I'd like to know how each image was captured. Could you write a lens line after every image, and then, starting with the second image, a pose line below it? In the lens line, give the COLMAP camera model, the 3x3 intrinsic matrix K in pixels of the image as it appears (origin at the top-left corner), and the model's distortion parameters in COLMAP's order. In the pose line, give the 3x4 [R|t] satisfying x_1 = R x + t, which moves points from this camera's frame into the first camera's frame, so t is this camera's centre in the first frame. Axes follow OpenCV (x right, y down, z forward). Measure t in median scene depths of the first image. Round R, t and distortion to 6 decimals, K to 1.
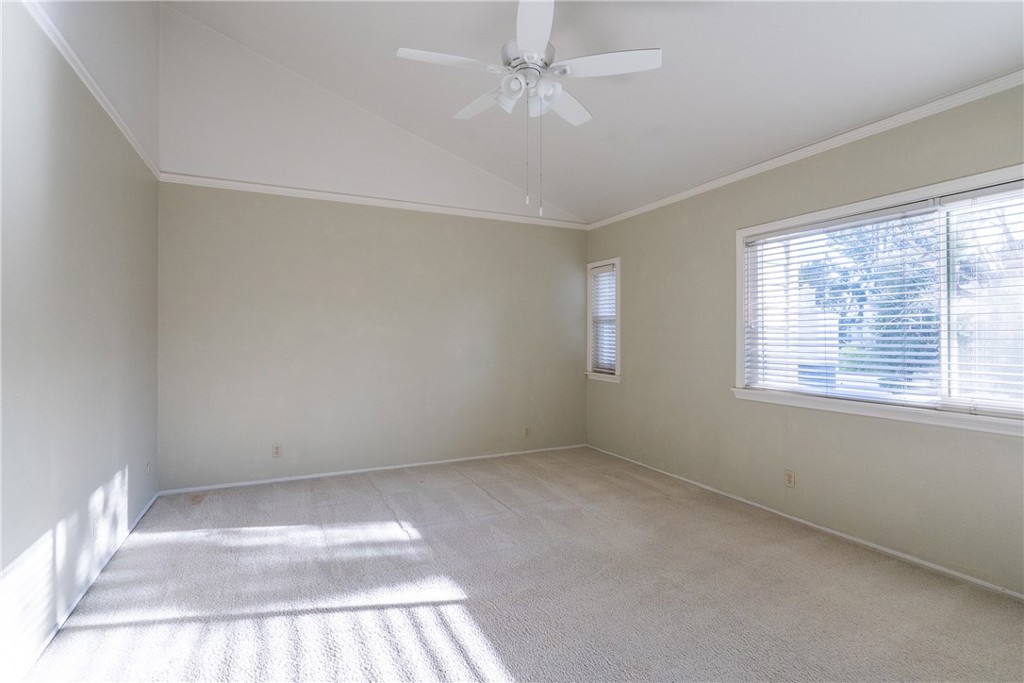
lens RADIAL K [[502.9, 0, 511.2], [0, 502.9, 341.2], [0, 0, 1]] dist [-0.001225, 0.000819]
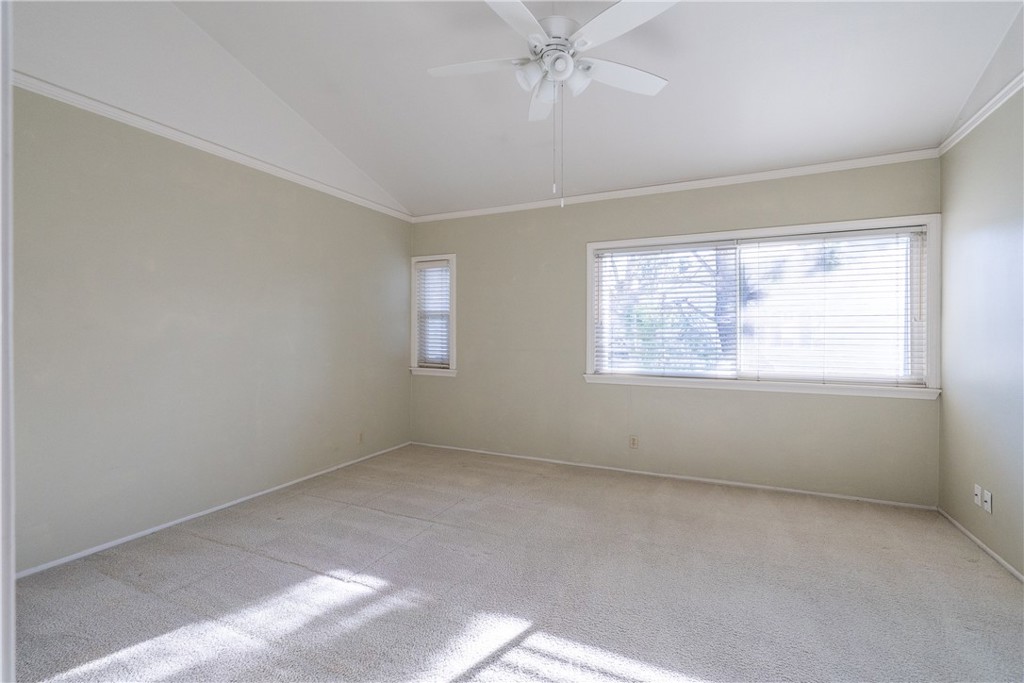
lens RADIAL K [[474.5, 0, 512.8], [0, 474.5, 337.5], [0, 0, 1]] dist [0.001052, 0.000627]
pose [[0.766608, -0.005228, 0.642094, -0.417386], [0.004637, 0.999986, 0.002605, 0.001730], [-0.642099, 0.000981, 0.766621, 0.241195]]
